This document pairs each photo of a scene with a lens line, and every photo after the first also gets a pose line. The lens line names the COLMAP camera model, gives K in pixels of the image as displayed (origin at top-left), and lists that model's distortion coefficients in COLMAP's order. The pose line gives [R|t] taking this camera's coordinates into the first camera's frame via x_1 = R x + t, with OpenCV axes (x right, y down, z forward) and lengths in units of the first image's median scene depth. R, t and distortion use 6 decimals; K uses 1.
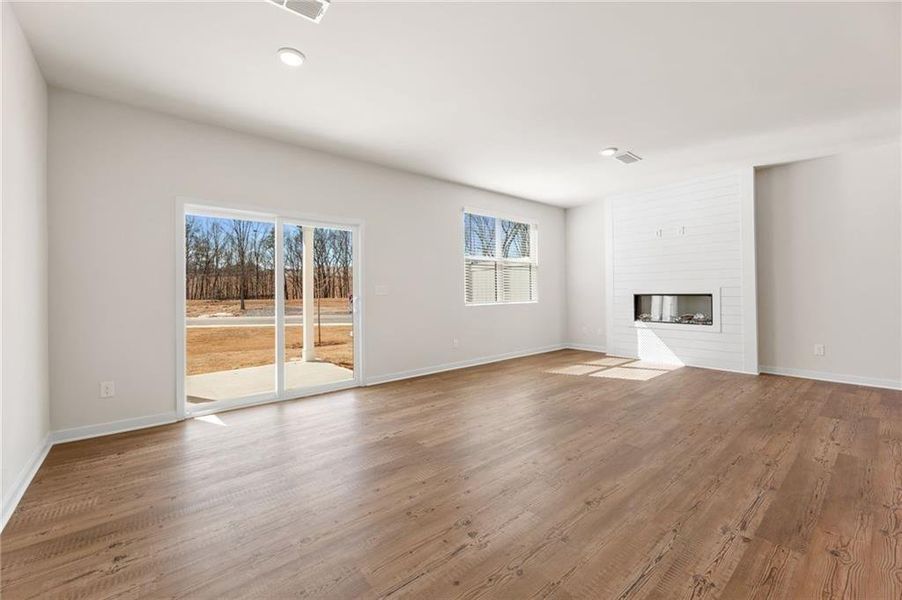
lens RADIAL K [[361.1, 0, 448.5], [0, 361.1, 292.9], [0, 0, 1]] dist [-0.001008, 0.000026]
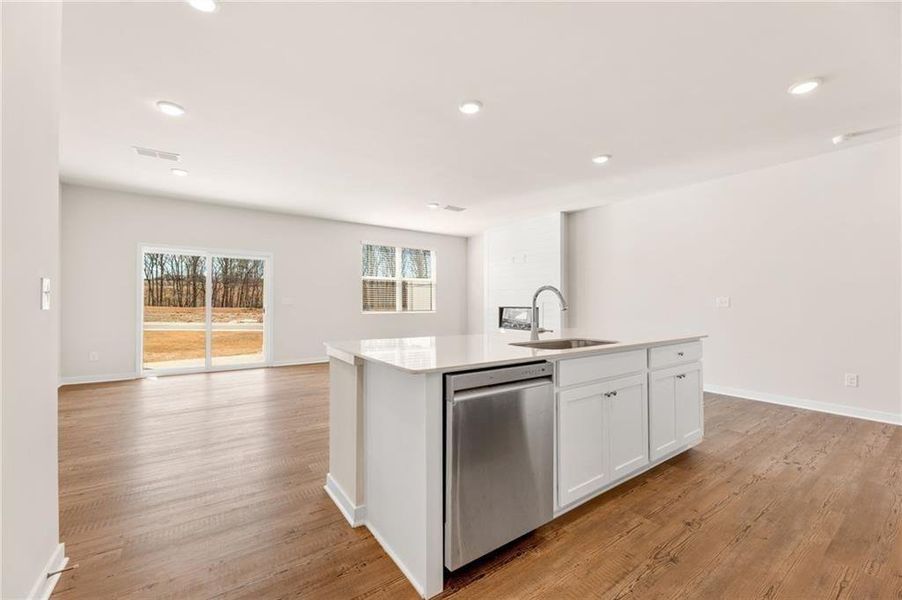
lens RADIAL K [[361.1, 0, 452.6], [0, 361.1, 304.2], [0, 0, 1]] dist [-0.001008, 0.000026]
pose [[0.995835, 0.012683, -0.090286, 0.485371], [-0.012632, 0.999920, 0.001143, -0.005854], [0.090294, 0.000003, 0.995915, -0.298771]]
